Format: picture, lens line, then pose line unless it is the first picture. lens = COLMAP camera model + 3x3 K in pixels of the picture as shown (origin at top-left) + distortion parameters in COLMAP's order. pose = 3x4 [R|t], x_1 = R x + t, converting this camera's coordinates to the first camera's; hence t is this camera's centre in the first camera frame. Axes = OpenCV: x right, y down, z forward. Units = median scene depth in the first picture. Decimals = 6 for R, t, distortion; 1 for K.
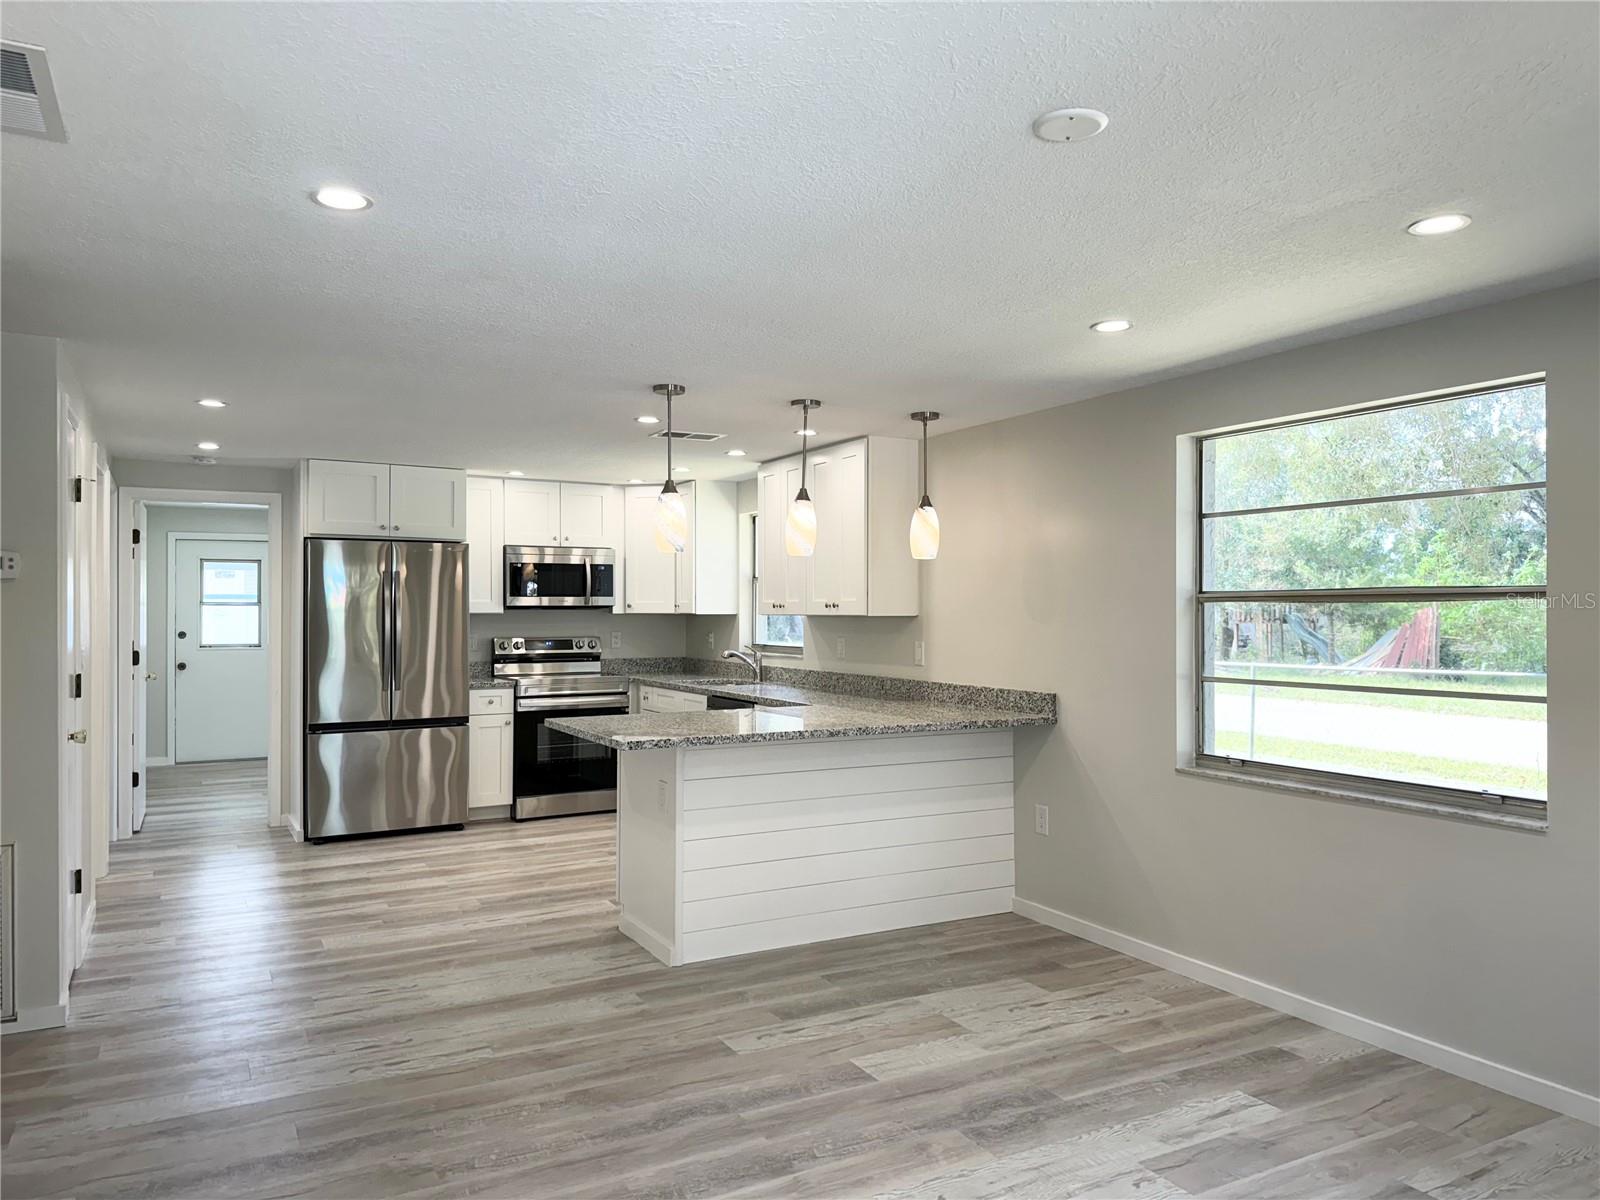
lens RADIAL K [[1149.5, 0, 800.0], [0, 1149.5, 600.0], [0, 0, 1]] dist [0.111517, -0.164980]
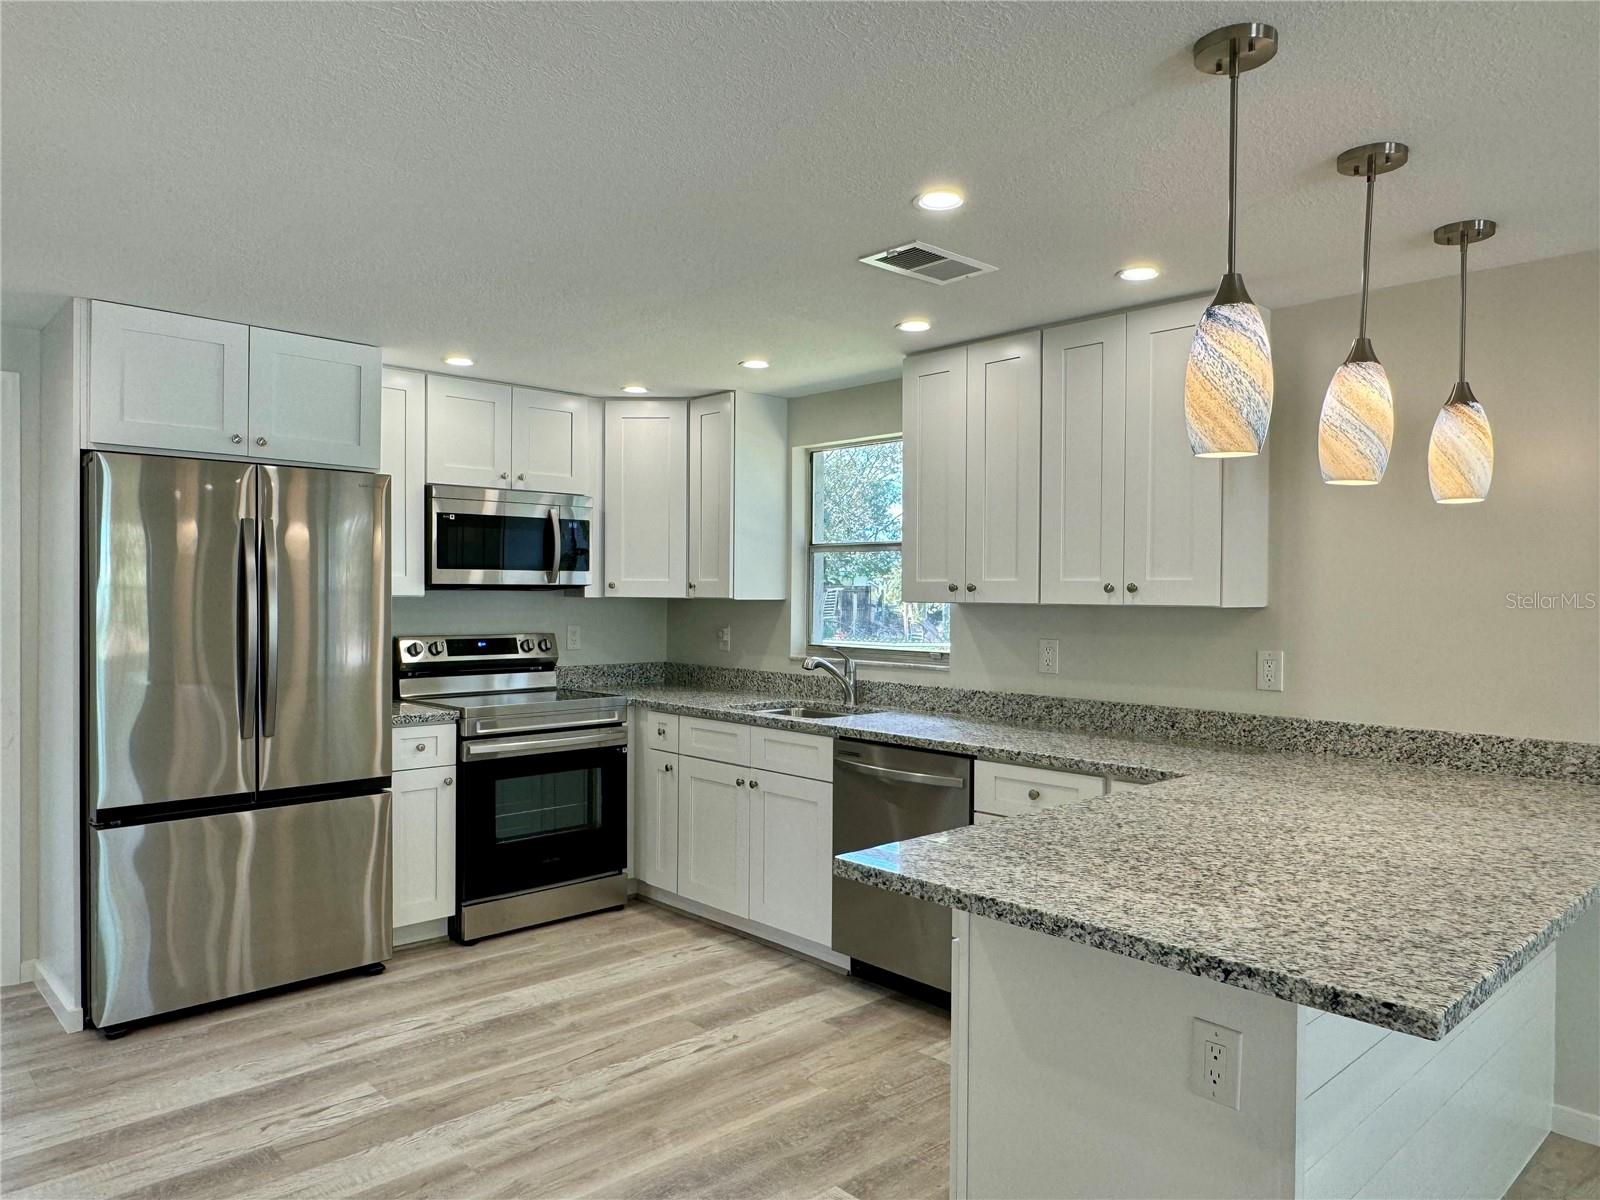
lens RADIAL K [[1101.3, 0, 790.2], [0, 1101.3, 600.9], [0, 0, 1]] dist [0.003583, 0.000578]
pose [[0.968674, 0.004600, 0.248293, -0.221766], [-0.009100, 0.999814, 0.016980, 0.002477], [-0.248169, -0.018708, 0.968536, 0.409850]]
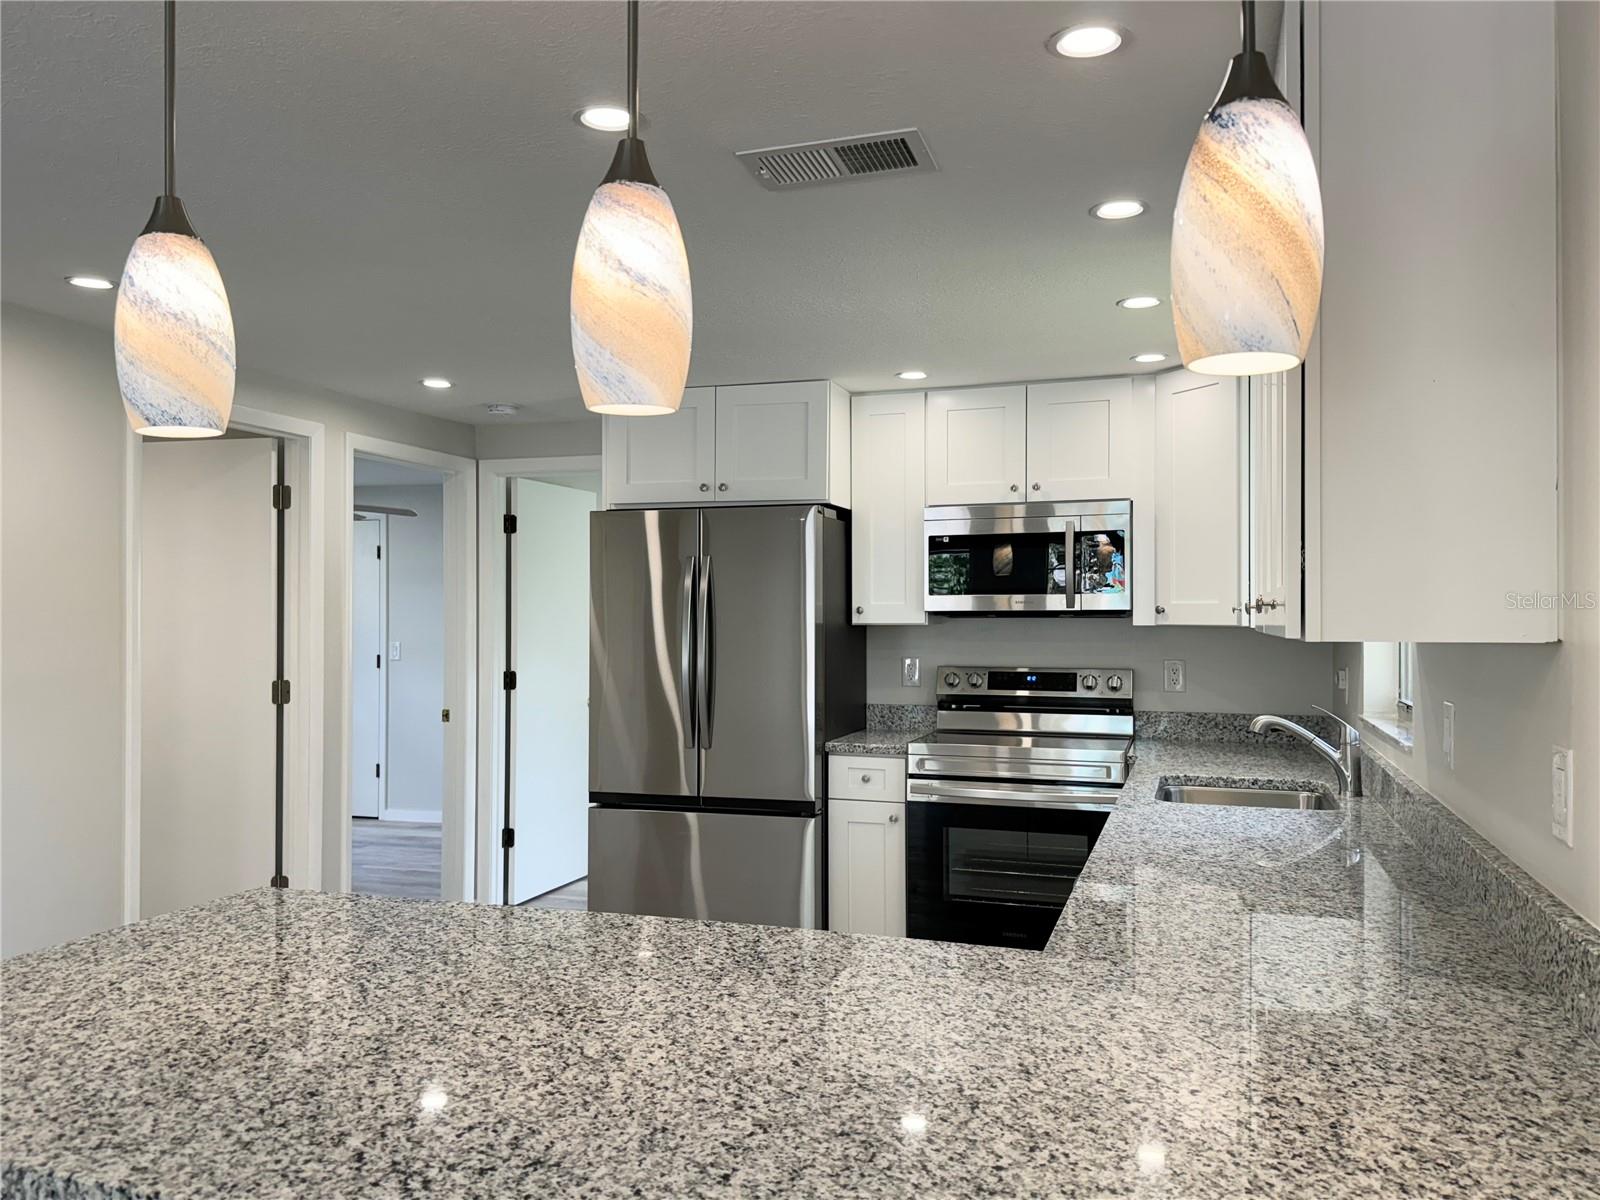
lens RADIAL K [[1221.3, 0, 800.0], [0, 1221.3, 600.0], [0, 0, 1]] dist [0.132394, -0.234841]
pose [[0.676688, -0.010681, -0.736193, 0.156742], [0.005648, 0.999941, -0.009317, 0.004985], [0.736249, 0.002147, 0.676708, 0.560039]]
